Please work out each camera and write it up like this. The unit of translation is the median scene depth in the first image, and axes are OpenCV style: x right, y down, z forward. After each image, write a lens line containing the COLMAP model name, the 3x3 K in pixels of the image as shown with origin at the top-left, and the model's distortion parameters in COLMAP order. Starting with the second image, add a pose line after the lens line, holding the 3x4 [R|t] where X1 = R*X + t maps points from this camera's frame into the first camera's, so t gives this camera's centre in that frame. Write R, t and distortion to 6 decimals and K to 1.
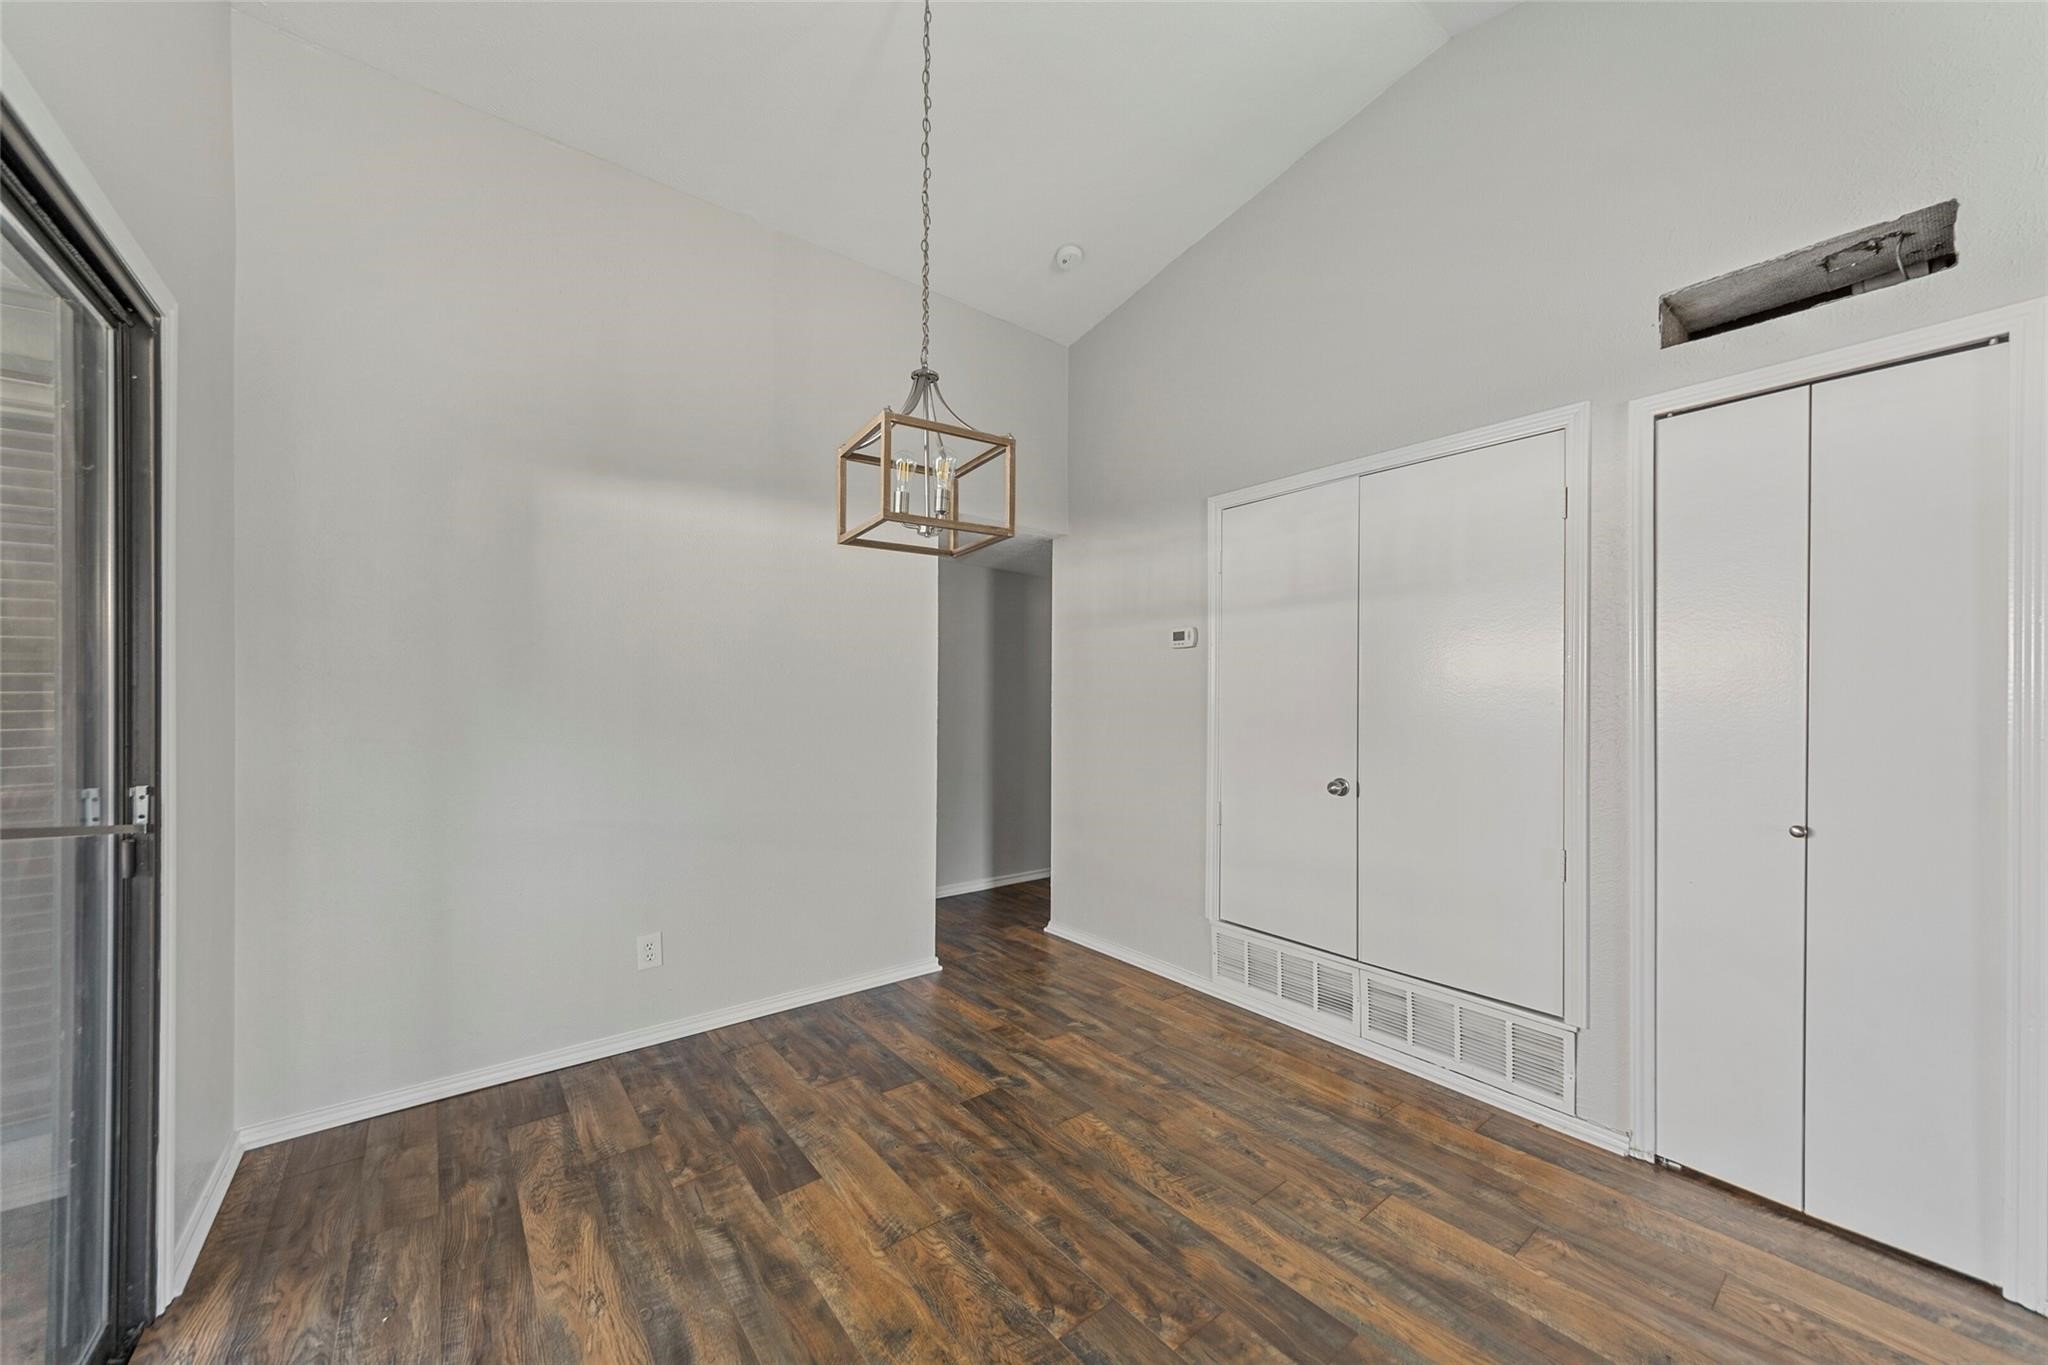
lens RADIAL K [[743.3, 0, 1021.5], [0, 743.3, 664.1], [0, 0, 1]] dist [0.008749, -0.002265]
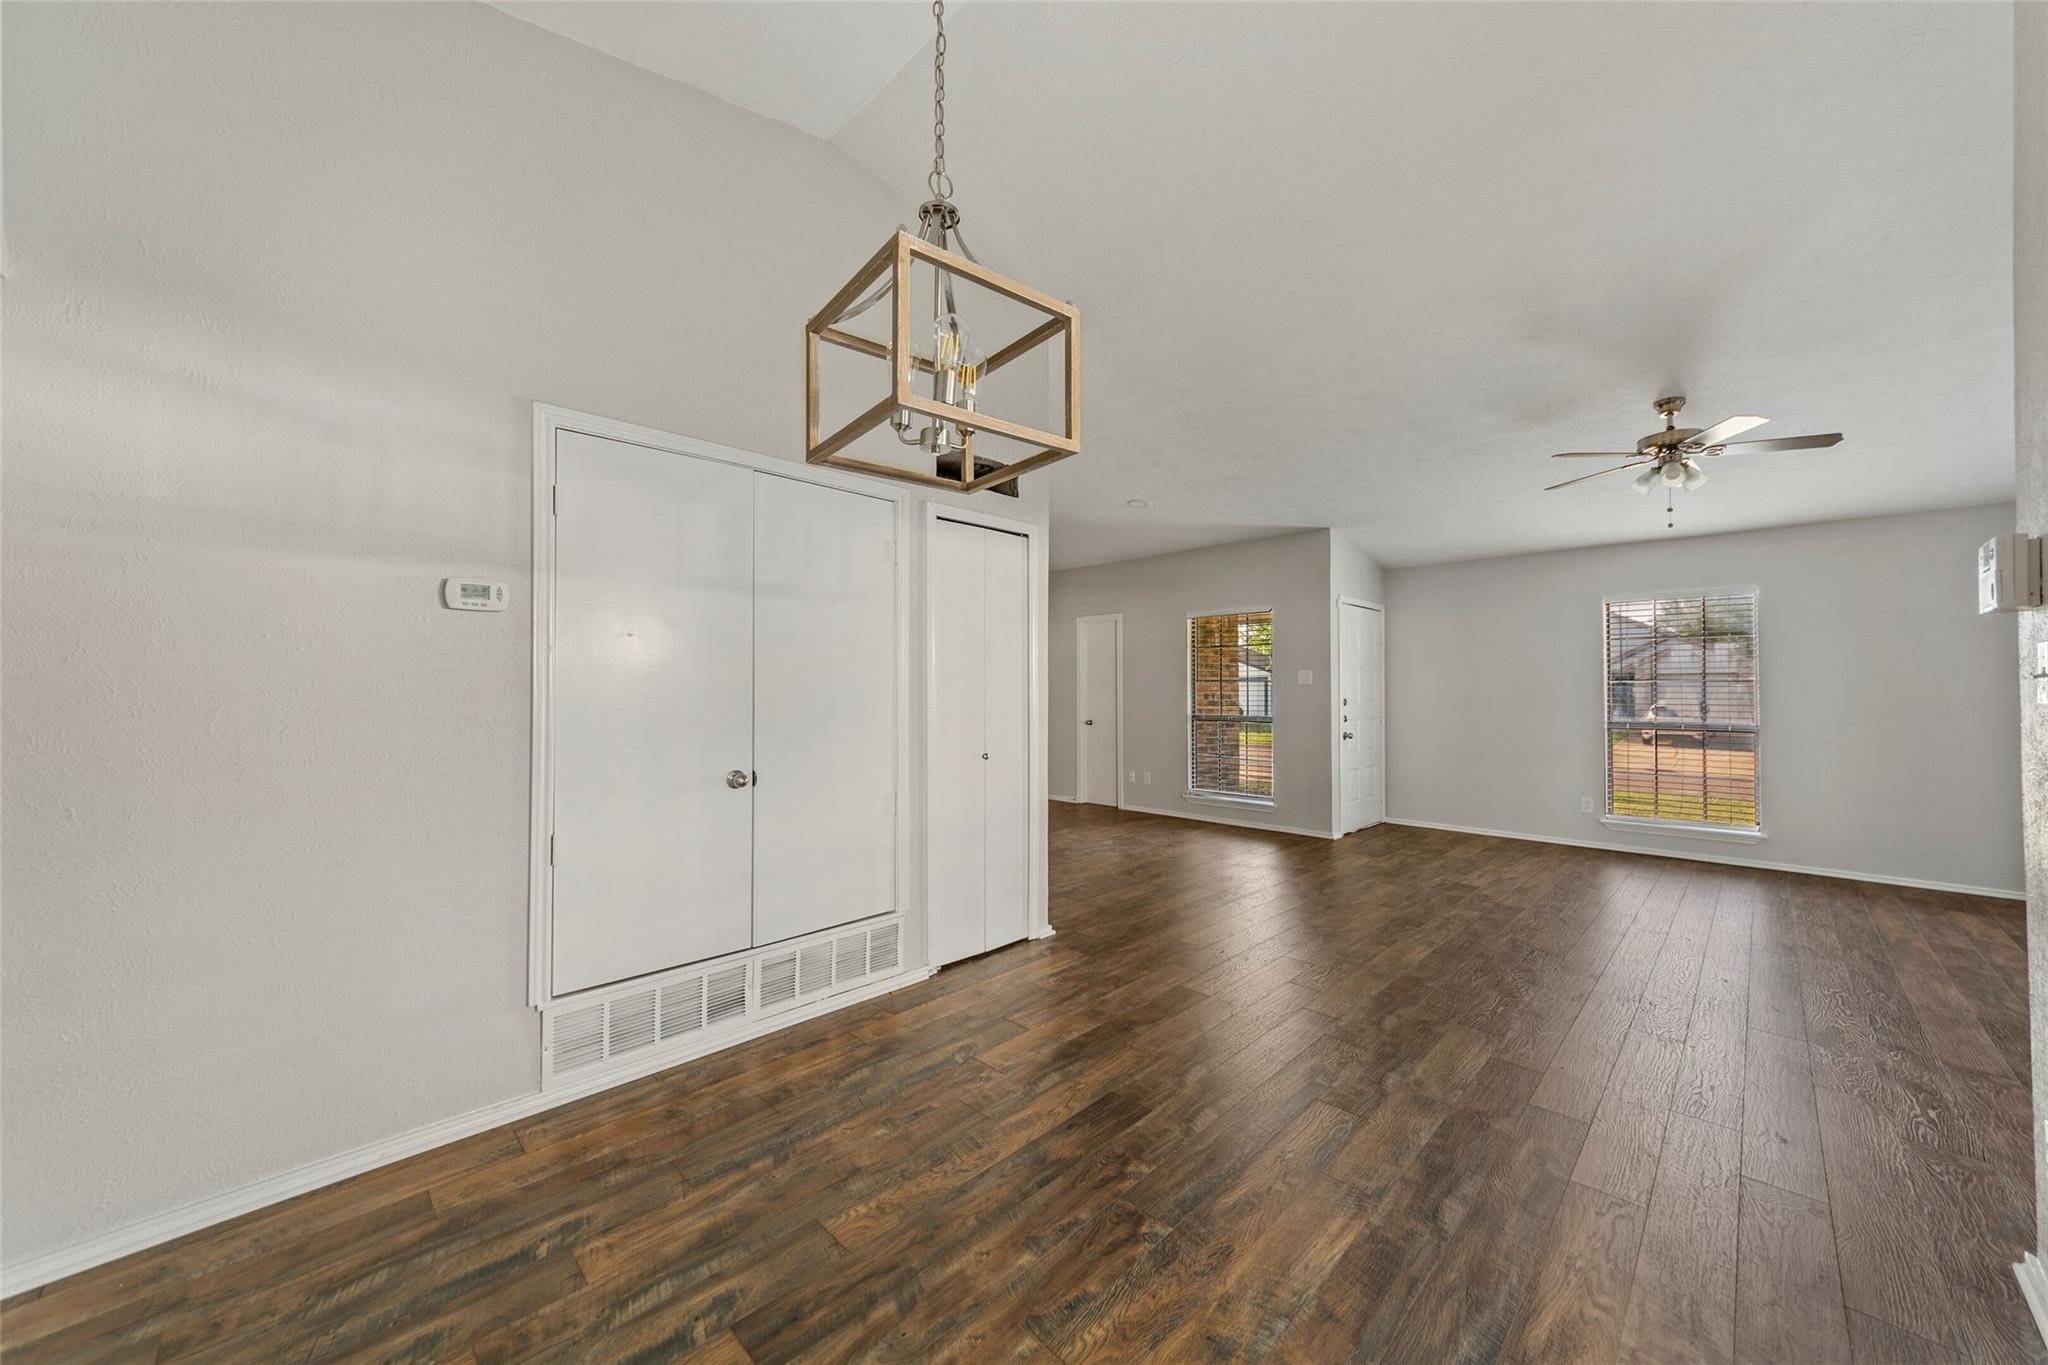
lens RADIAL K [[743.3, 0, 1045.2], [0, 743.3, 680.9], [0, 0, 1]] dist [0.008749, -0.002265]
pose [[-0.135219, 0.009190, 0.990773, -0.733626], [-0.048066, 0.998719, -0.015823, 0.040453], [-0.989649, -0.049762, -0.134604, 0.928020]]
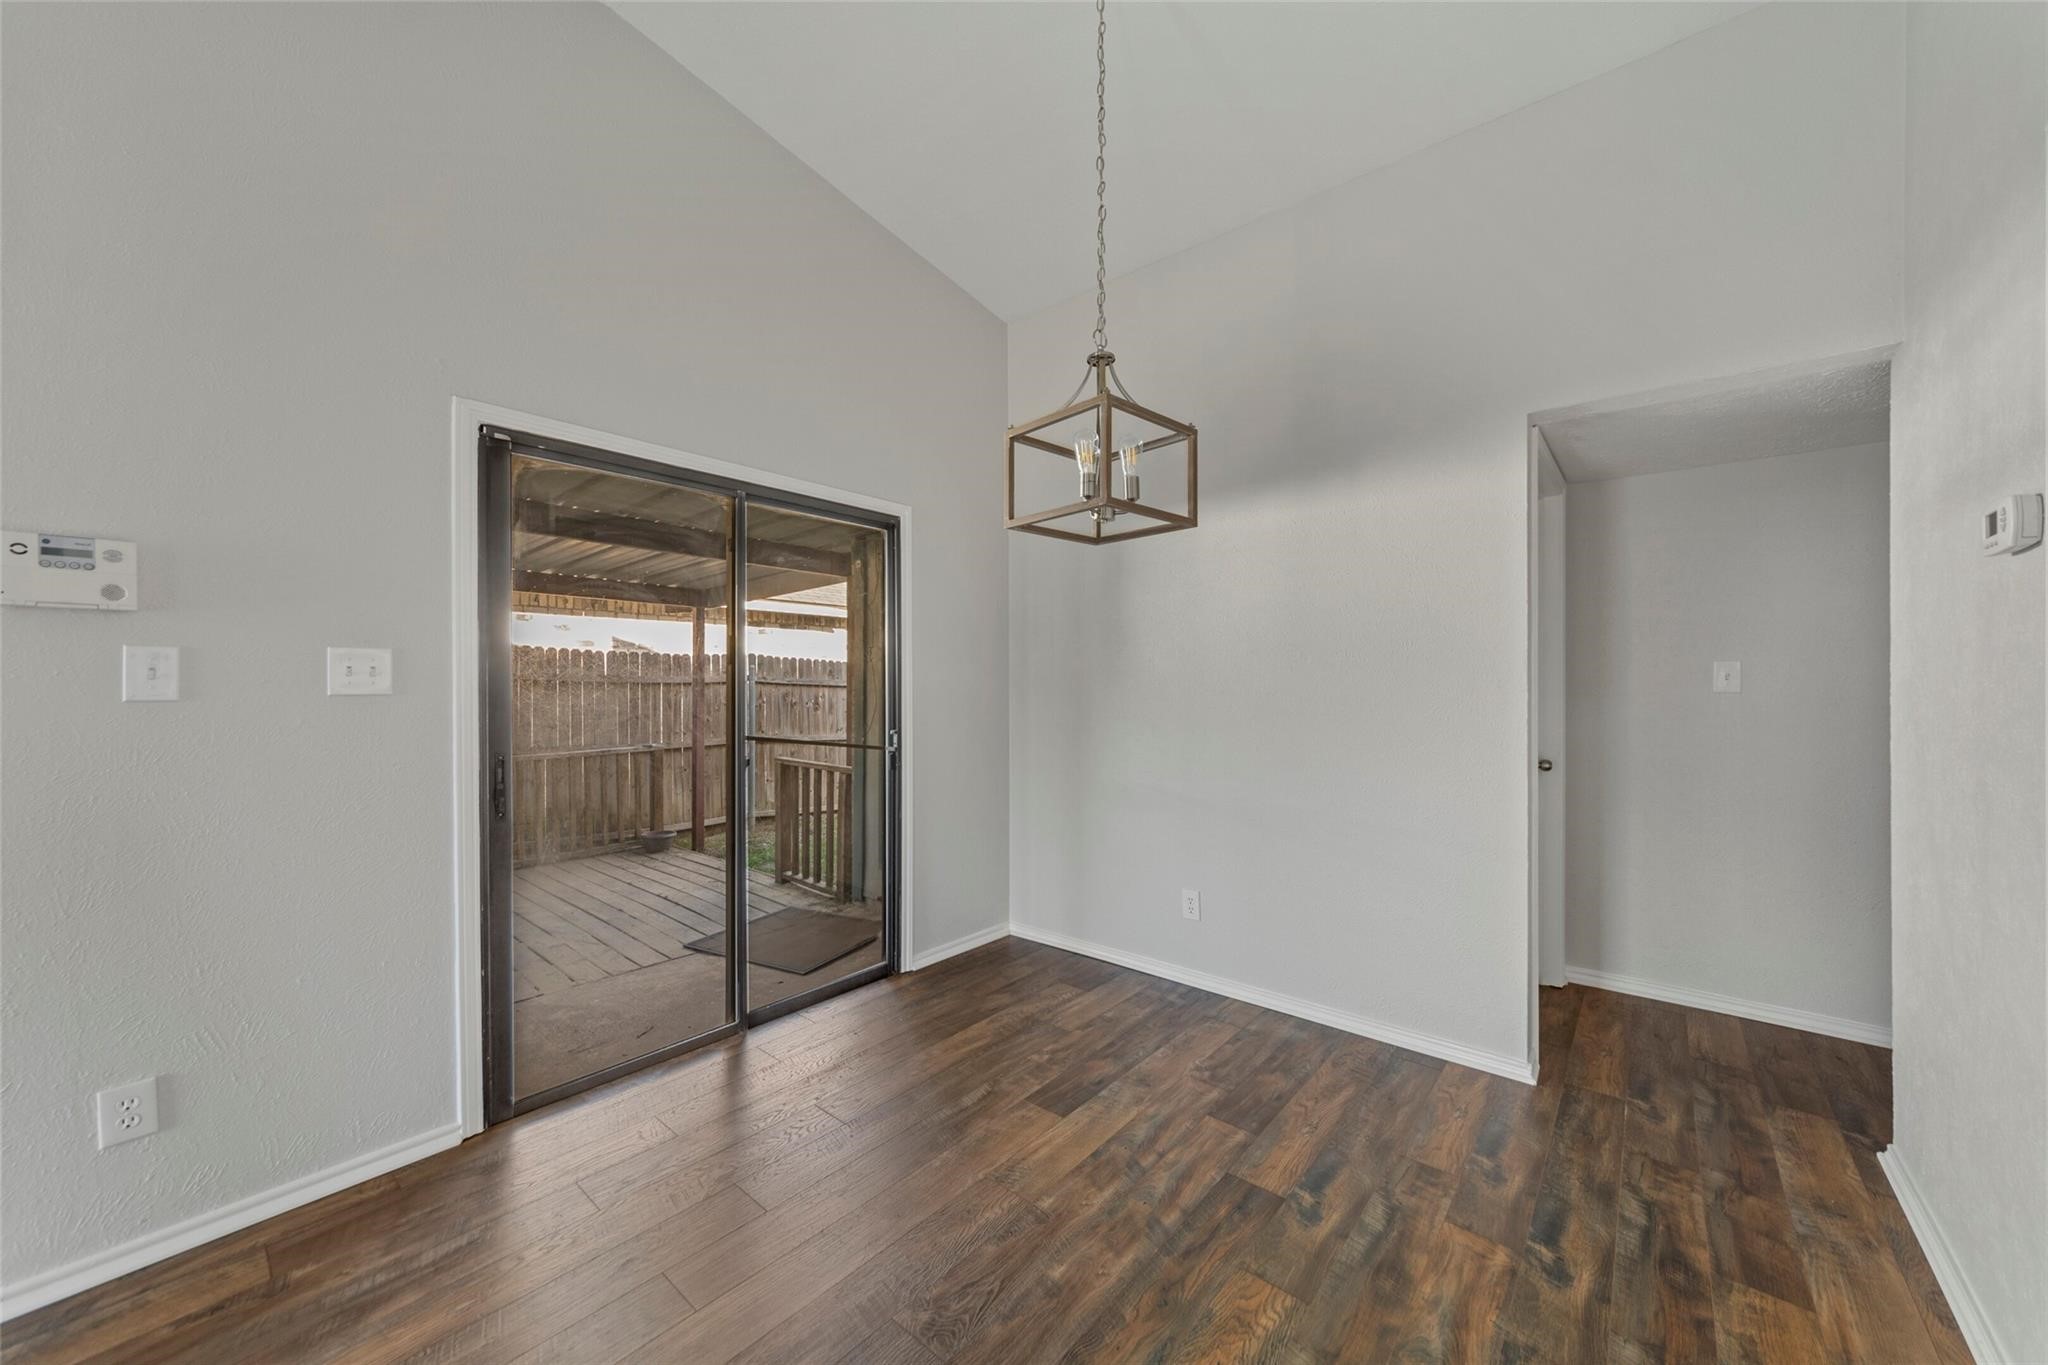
lens RADIAL K [[743.3, 0, 1052.4], [0, 743.3, 655.6], [0, 0, 1]] dist [0.008749, -0.002265]
pose [[0.218480, -0.043300, -0.974880, 0.747898], [0.050270, 0.998188, -0.033069, 0.029143], [0.974546, -0.041783, 0.220261, 0.677800]]
